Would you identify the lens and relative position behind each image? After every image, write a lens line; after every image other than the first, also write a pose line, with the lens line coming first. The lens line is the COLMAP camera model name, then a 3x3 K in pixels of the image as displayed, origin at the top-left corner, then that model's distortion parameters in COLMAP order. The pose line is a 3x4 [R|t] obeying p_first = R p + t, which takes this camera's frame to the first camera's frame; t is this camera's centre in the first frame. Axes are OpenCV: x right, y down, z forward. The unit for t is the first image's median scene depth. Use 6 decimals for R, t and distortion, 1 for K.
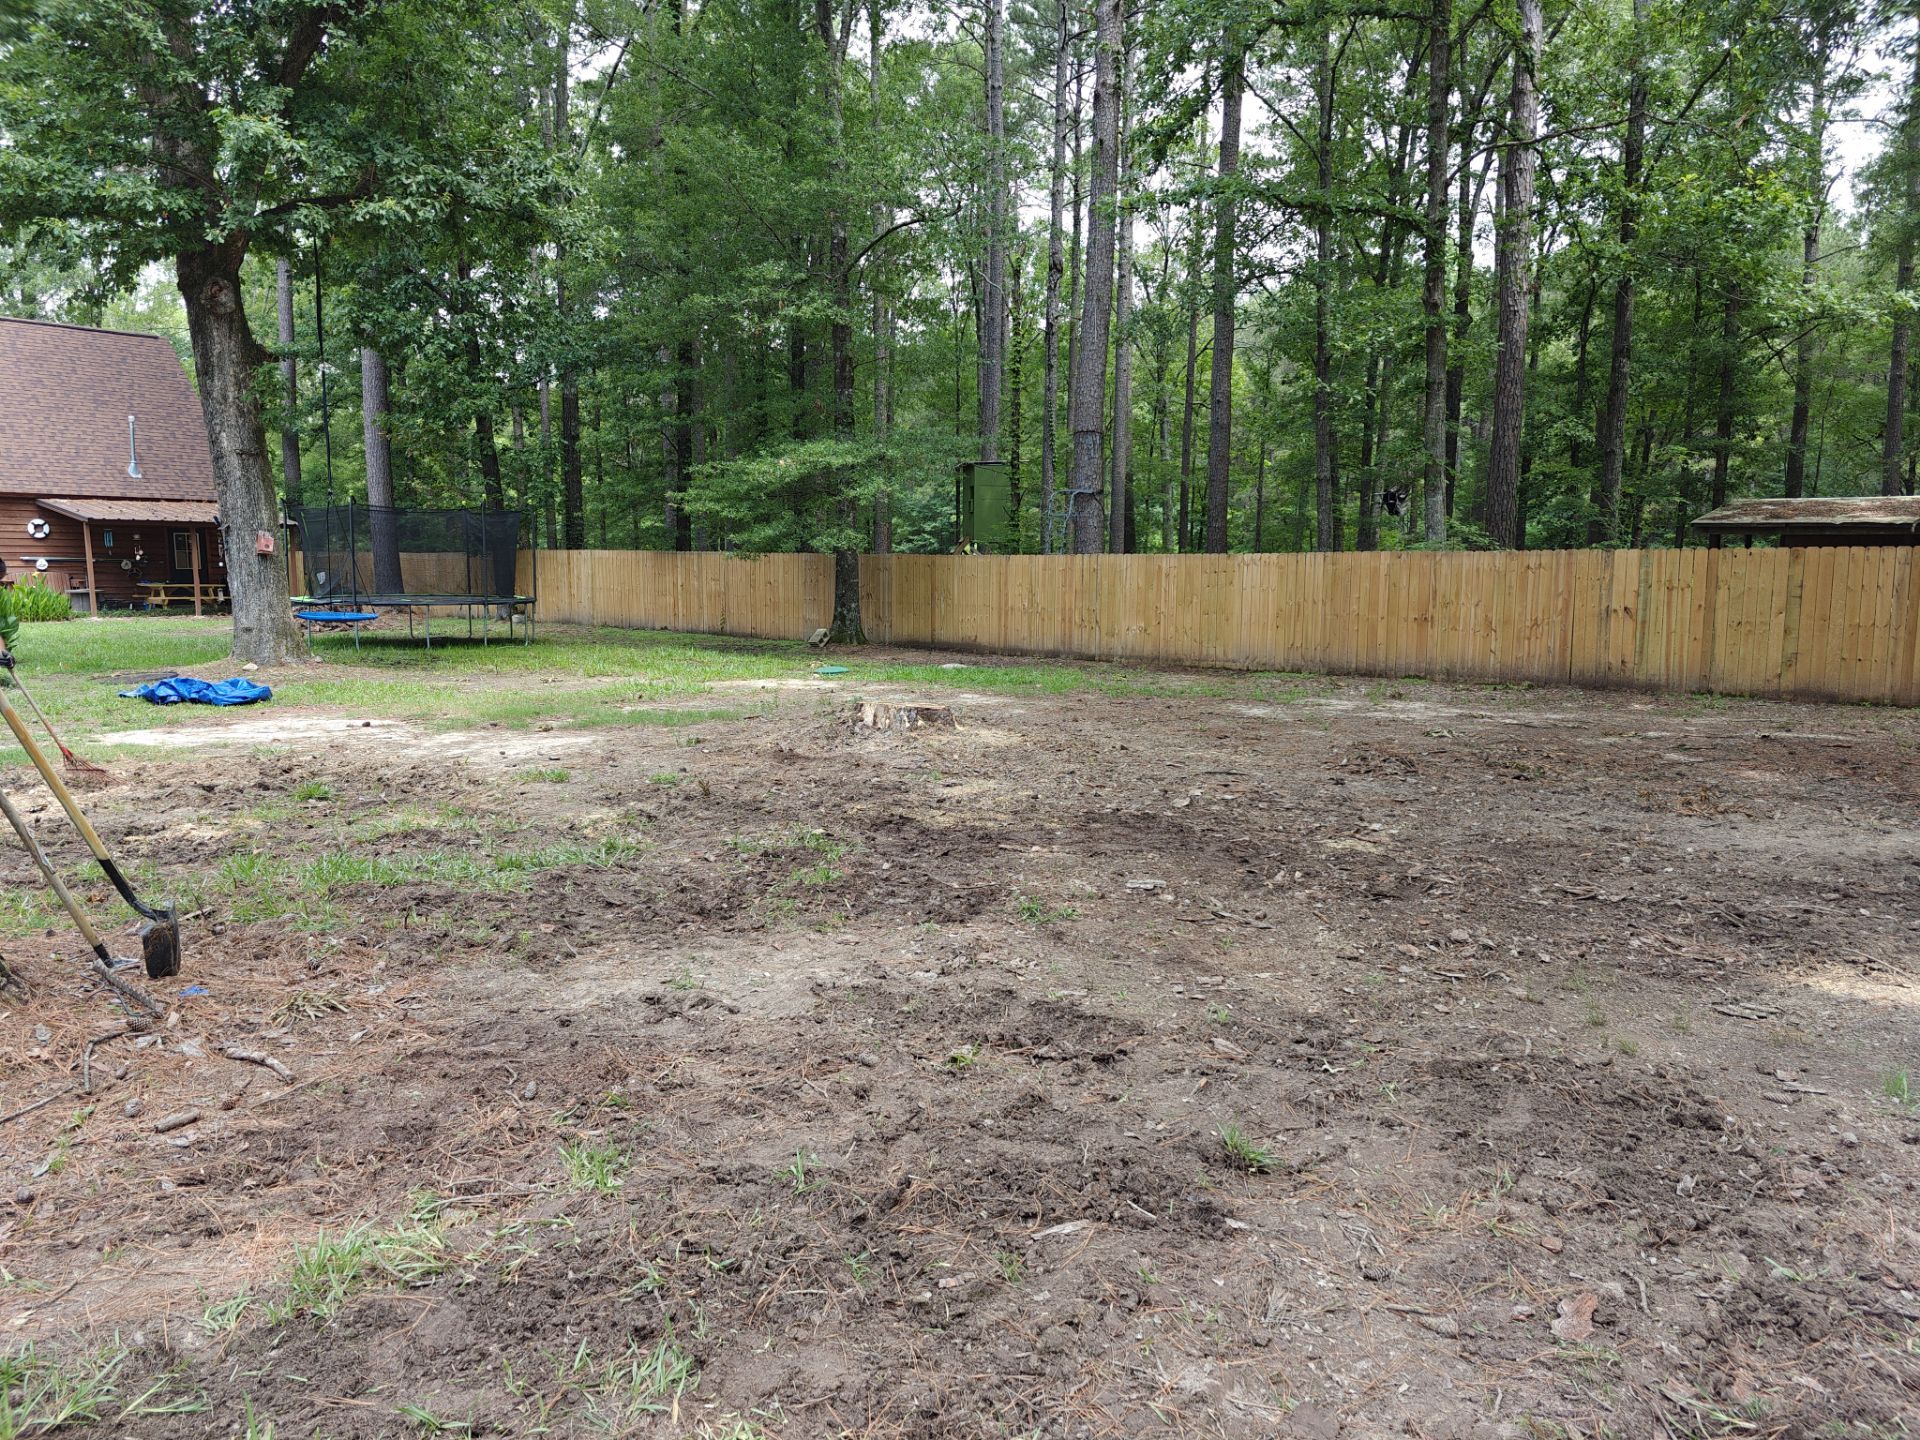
lens RADIAL K [[1300.9, 0, 956.9], [0, 1300.9, 719.9], [0, 0, 1]] dist [0.055876, -0.046582]
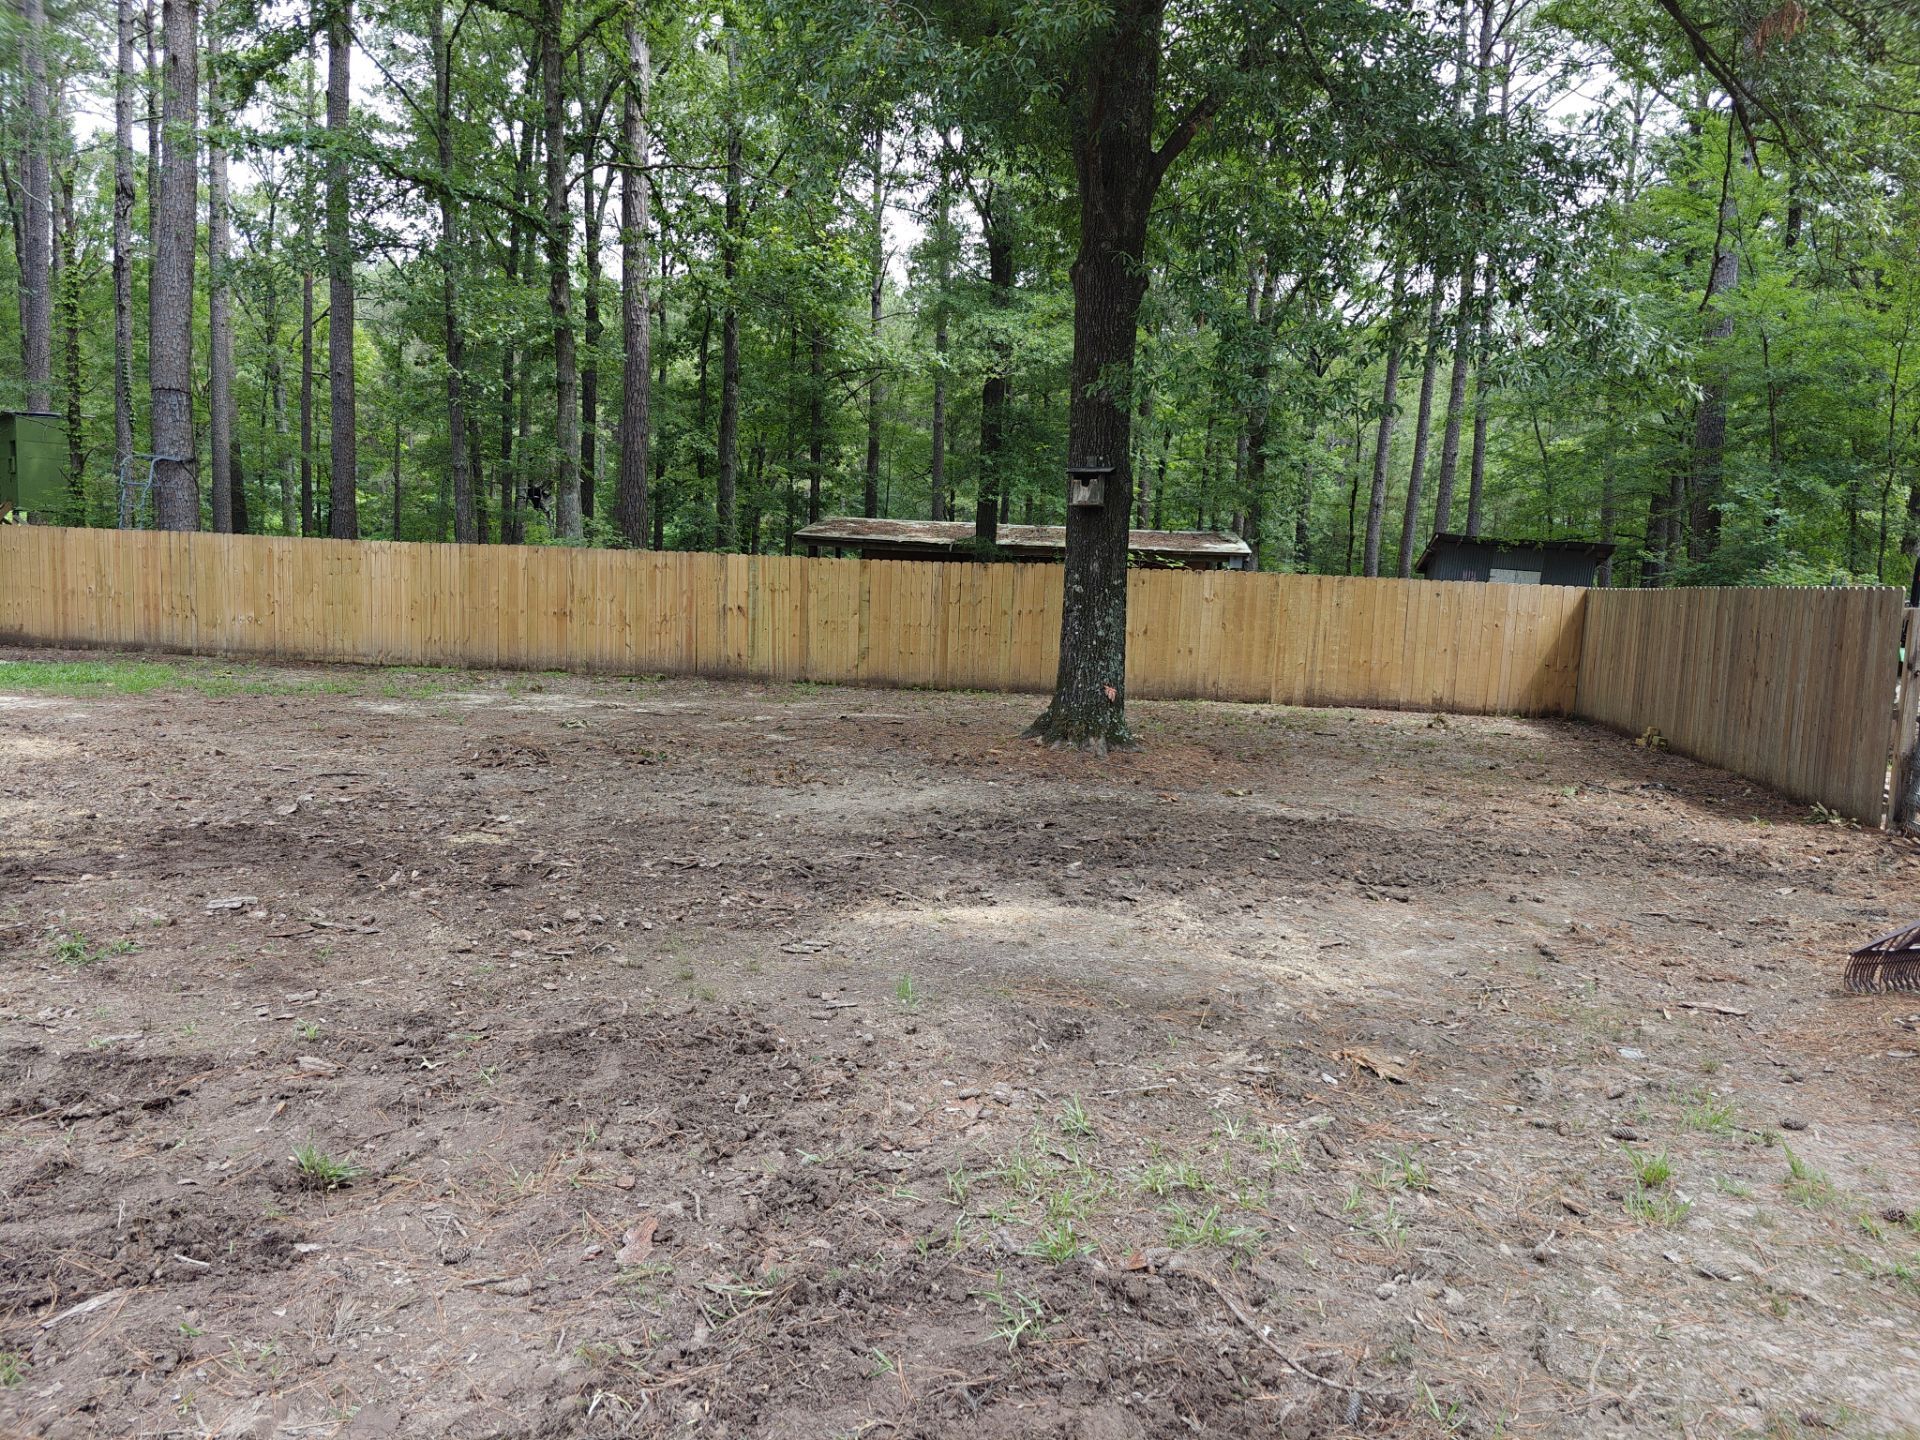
lens RADIAL K [[1300.9, 0, 956.9], [0, 1300.9, 719.9], [0, 0, 1]] dist [0.055876, -0.046582]
pose [[0.814718, -0.033722, 0.578876, 0.013533], [0.031643, 0.999406, 0.013685, 0.001813], [-0.578994, 0.007168, 0.815301, -0.011130]]
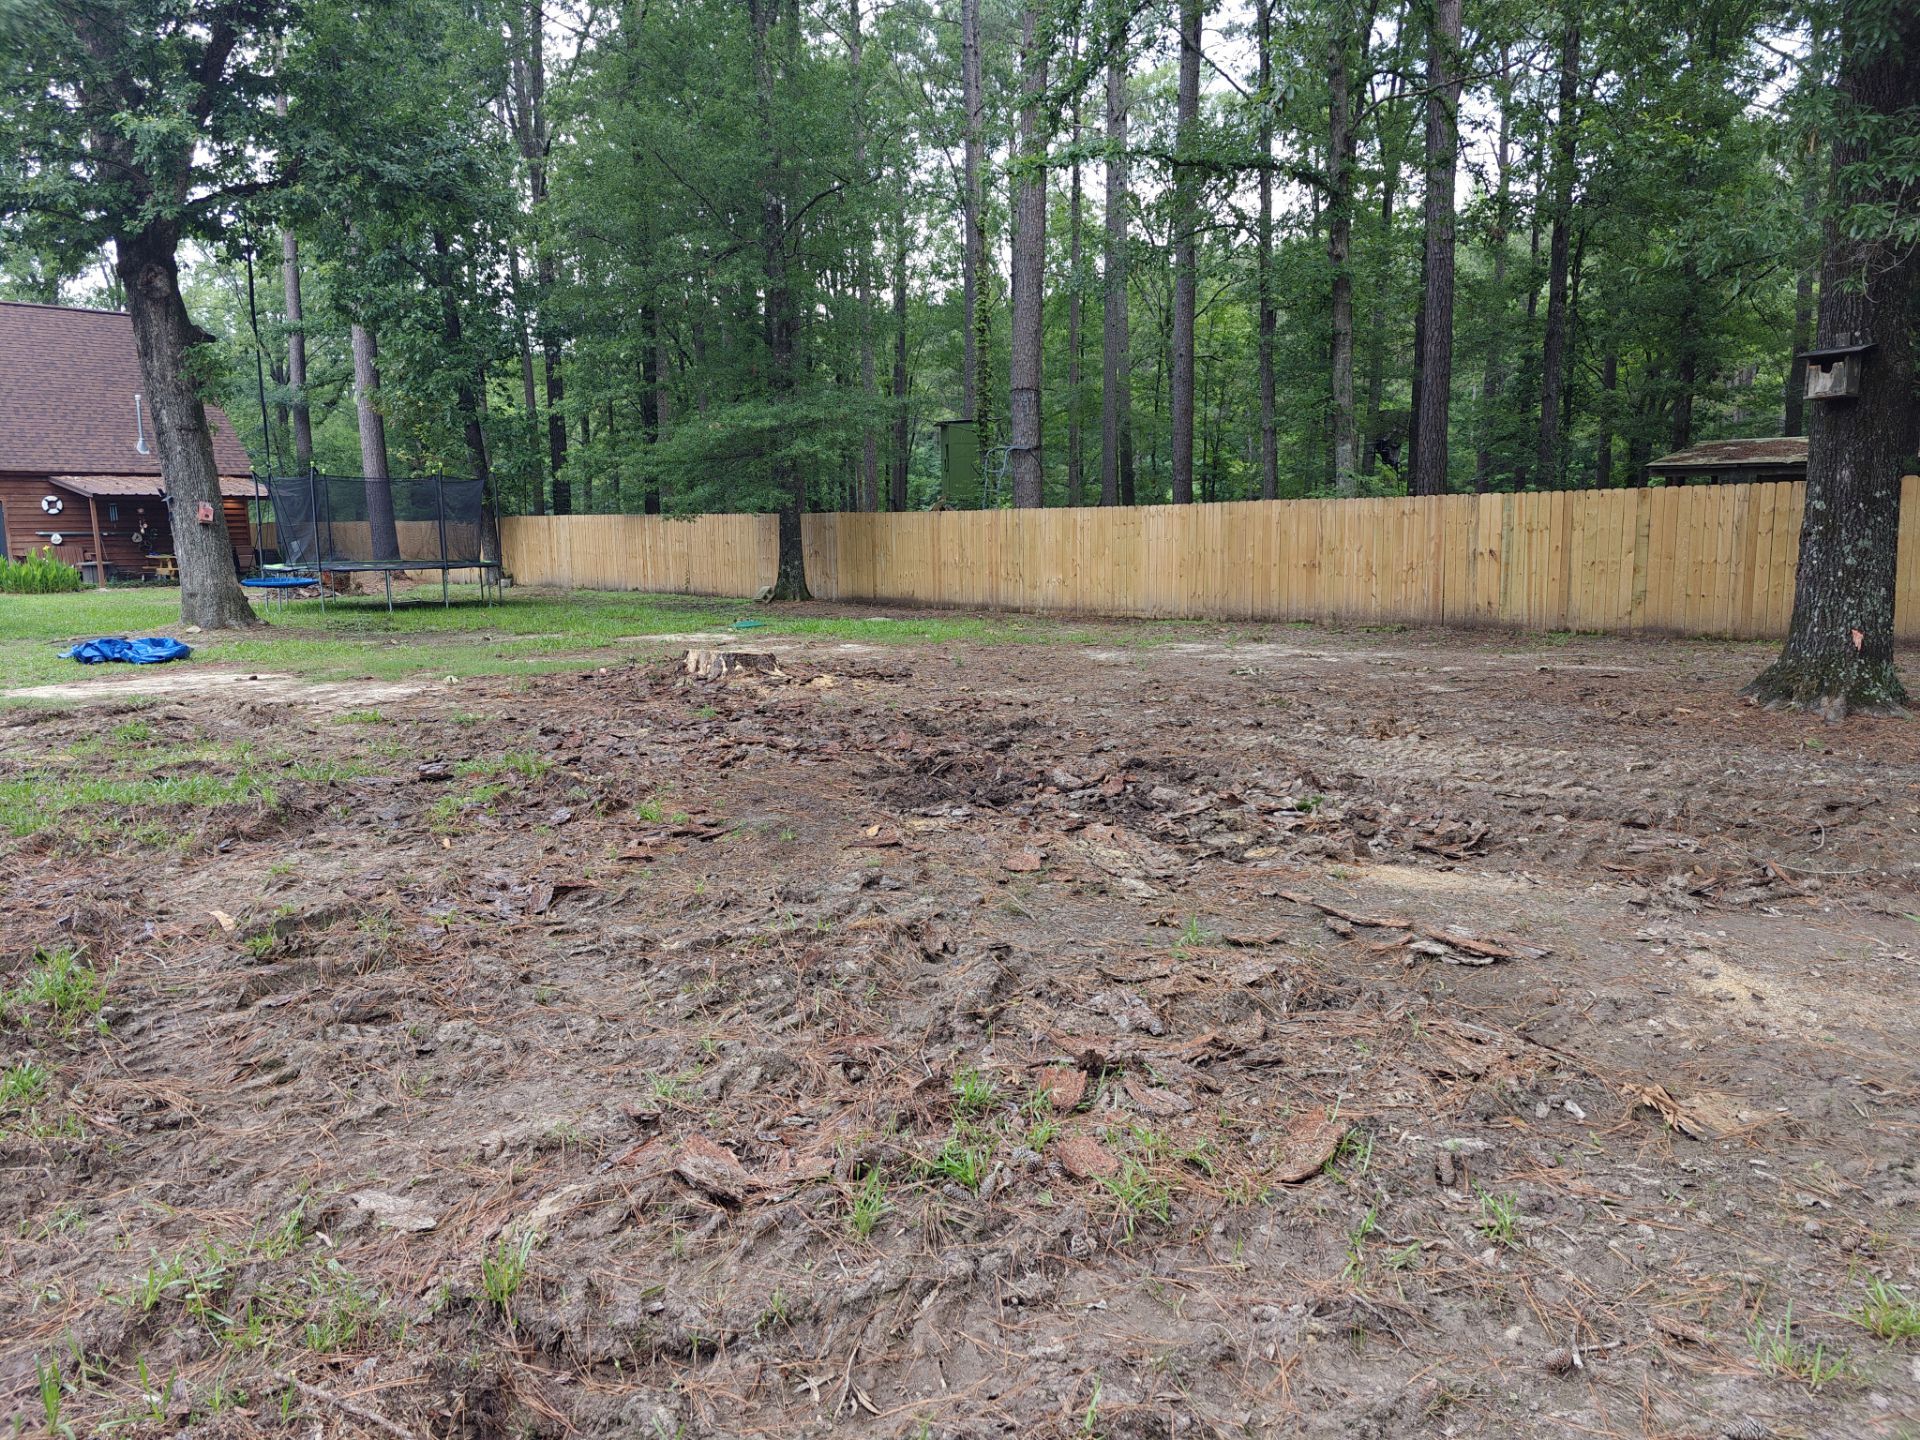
lens RADIAL K [[1331.4, 0, 1009.0], [0, 1331.4, 712.0], [0, 0, 1]] dist [0.066715, -0.060595]
pose [[0.998912, -0.013732, -0.044556, 0.171075], [0.014627, 0.999697, 0.019807, 0.014253], [0.044271, -0.020437, 0.998810, -0.066649]]
